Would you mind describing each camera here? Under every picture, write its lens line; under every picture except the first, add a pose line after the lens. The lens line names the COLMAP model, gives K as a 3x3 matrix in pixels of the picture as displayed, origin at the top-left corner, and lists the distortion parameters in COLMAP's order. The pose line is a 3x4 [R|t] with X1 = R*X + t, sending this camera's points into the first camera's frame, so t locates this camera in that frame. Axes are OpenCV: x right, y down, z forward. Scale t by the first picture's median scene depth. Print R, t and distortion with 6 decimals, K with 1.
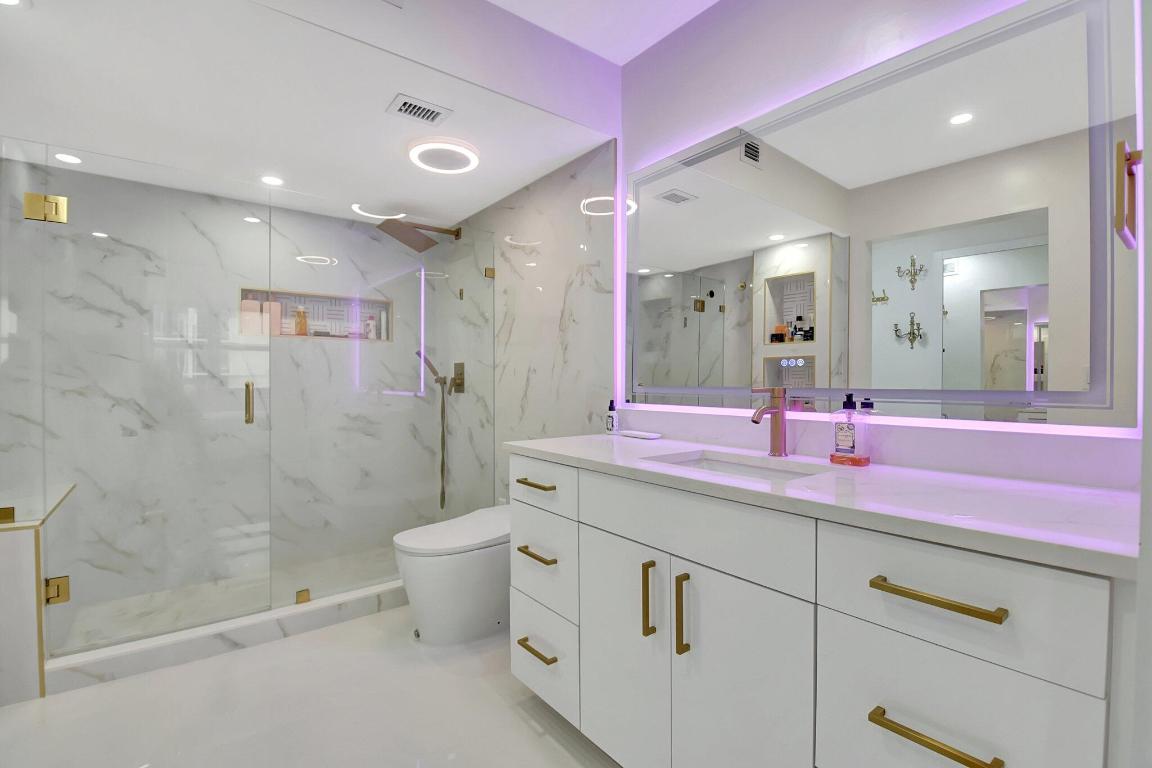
lens RADIAL K [[518.7, 0, 564.8], [0, 518.7, 382.1], [0, 0, 1]] dist [0.024594, -0.031185]
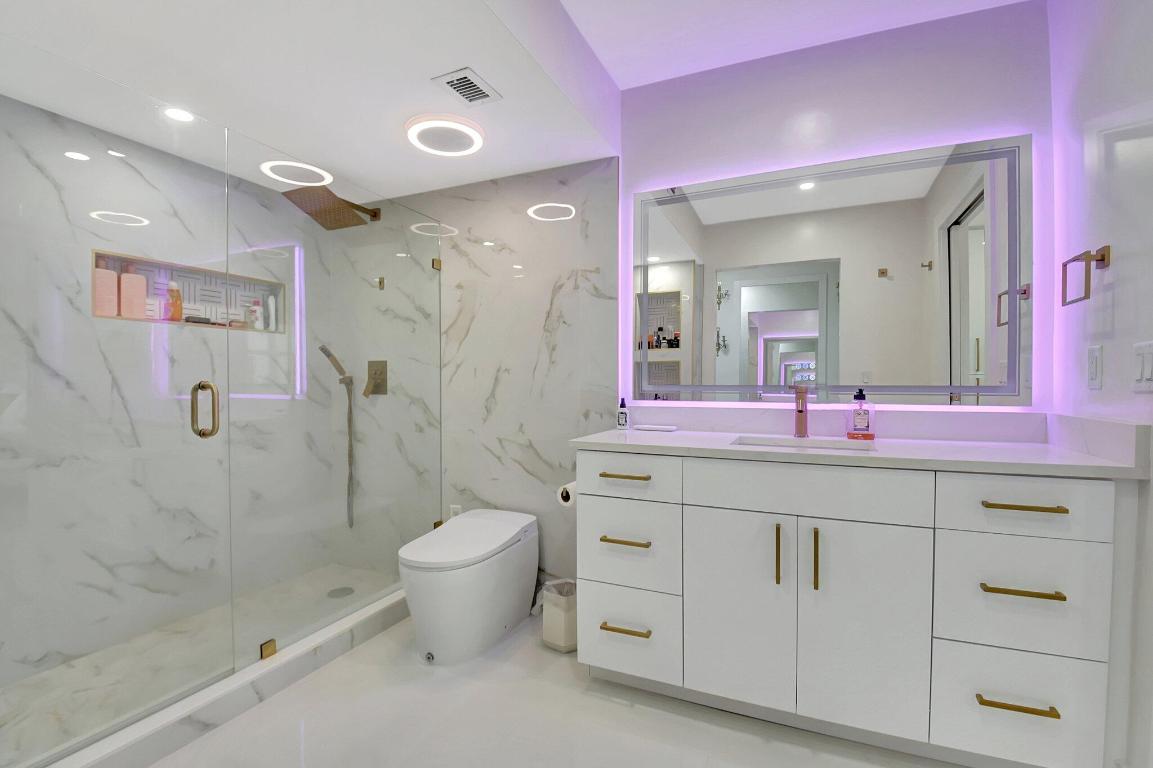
lens RADIAL K [[528.9, 0, 576.5], [0, 528.9, 384.0], [0, 0, 1]] dist [0.015055, -0.019731]
pose [[0.881476, -0.001924, 0.472225, -0.404019], [0.001747, 0.999998, 0.000813, 0.003326], [-0.472225, 0.000108, 0.881478, 0.049414]]
